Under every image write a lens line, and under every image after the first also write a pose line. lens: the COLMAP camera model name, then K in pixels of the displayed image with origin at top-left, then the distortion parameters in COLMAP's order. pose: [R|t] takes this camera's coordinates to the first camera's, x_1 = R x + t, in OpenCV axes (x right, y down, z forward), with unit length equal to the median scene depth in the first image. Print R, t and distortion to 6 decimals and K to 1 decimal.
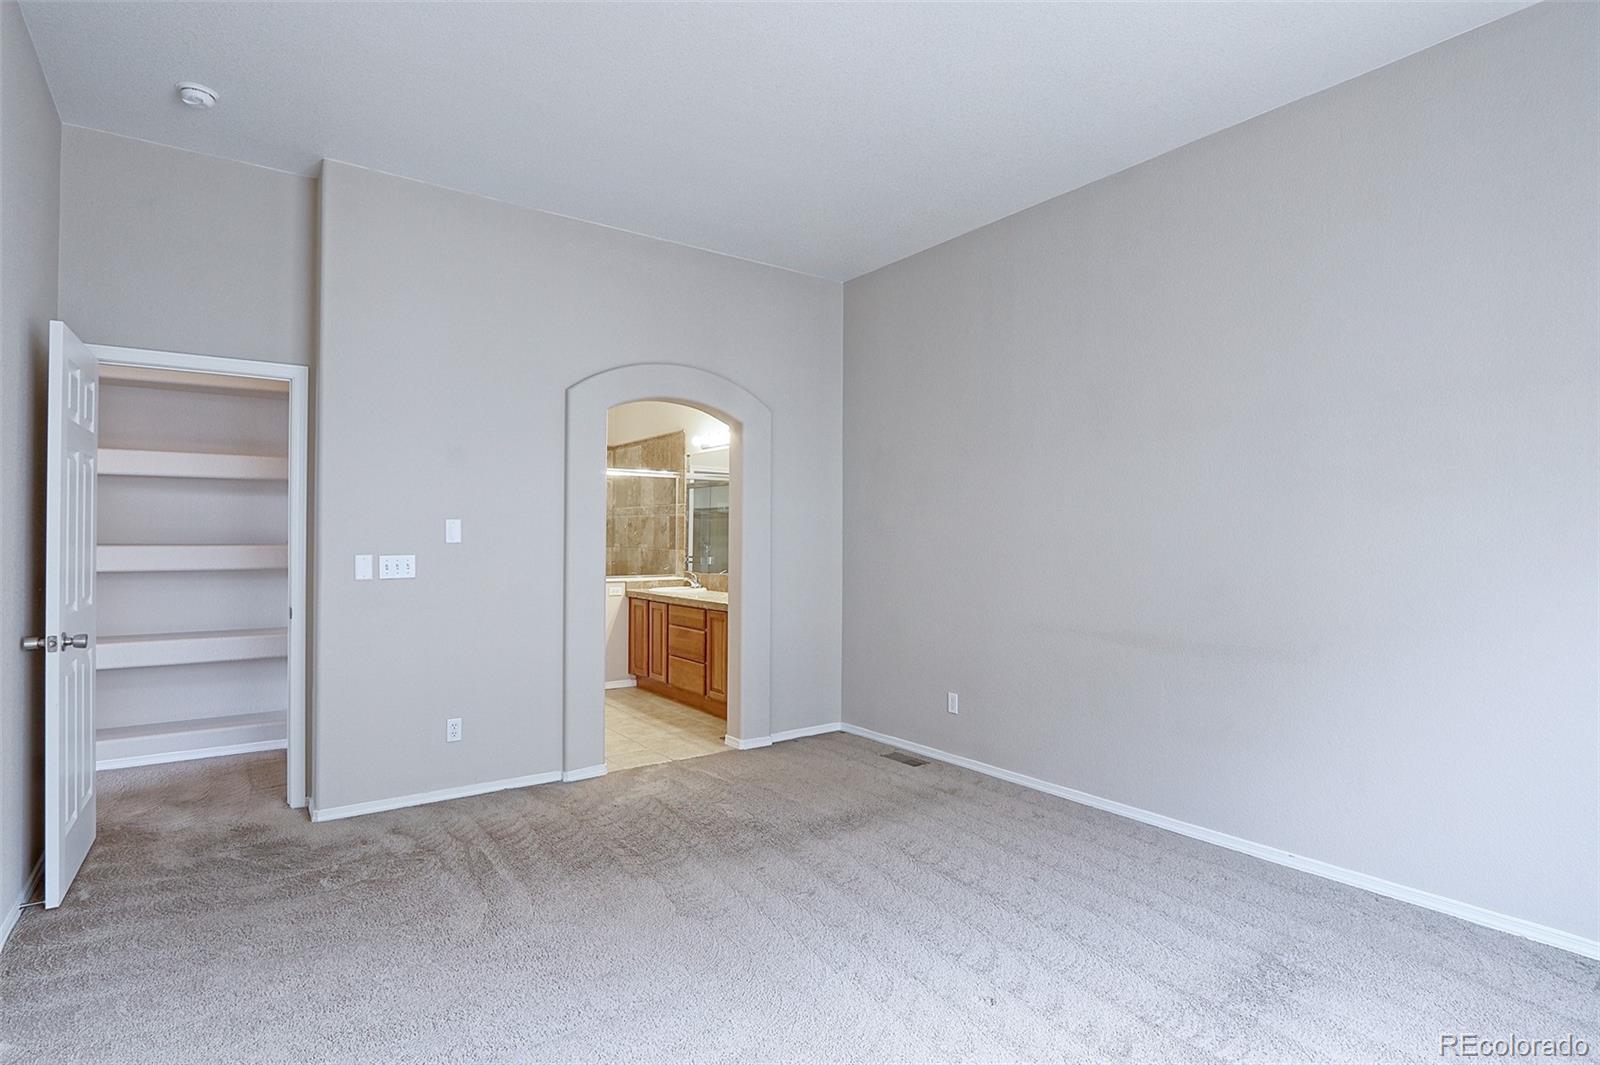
lens RADIAL K [[830.1, 0, 796.4], [0, 830.1, 529.6], [0, 0, 1]] dist [-0.003420, 0.001479]
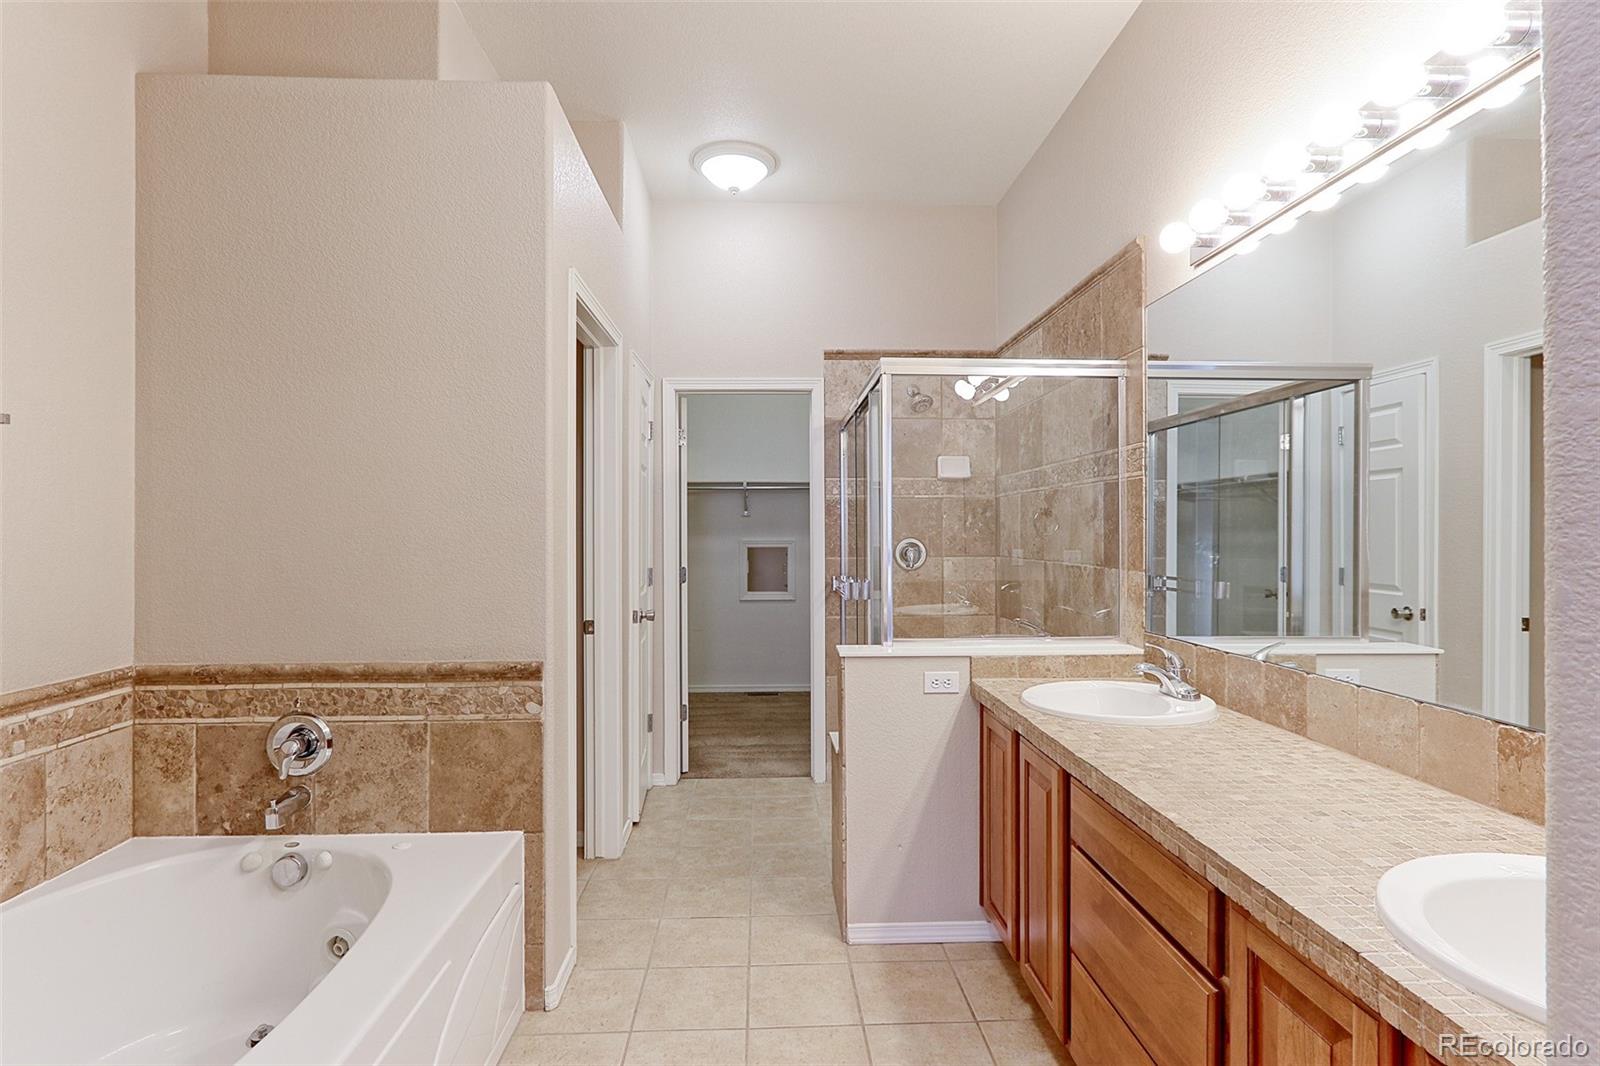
lens RADIAL K [[796.8, 0, 788.1], [0, 796.8, 534.7], [0, 0, 1]] dist [-0.006939, 0.000374]
pose [[0.832533, -0.007751, -0.553921, -0.070886], [0.008803, 0.999961, -0.000763, 0.007309], [0.553905, -0.004241, 0.832569, 0.616952]]
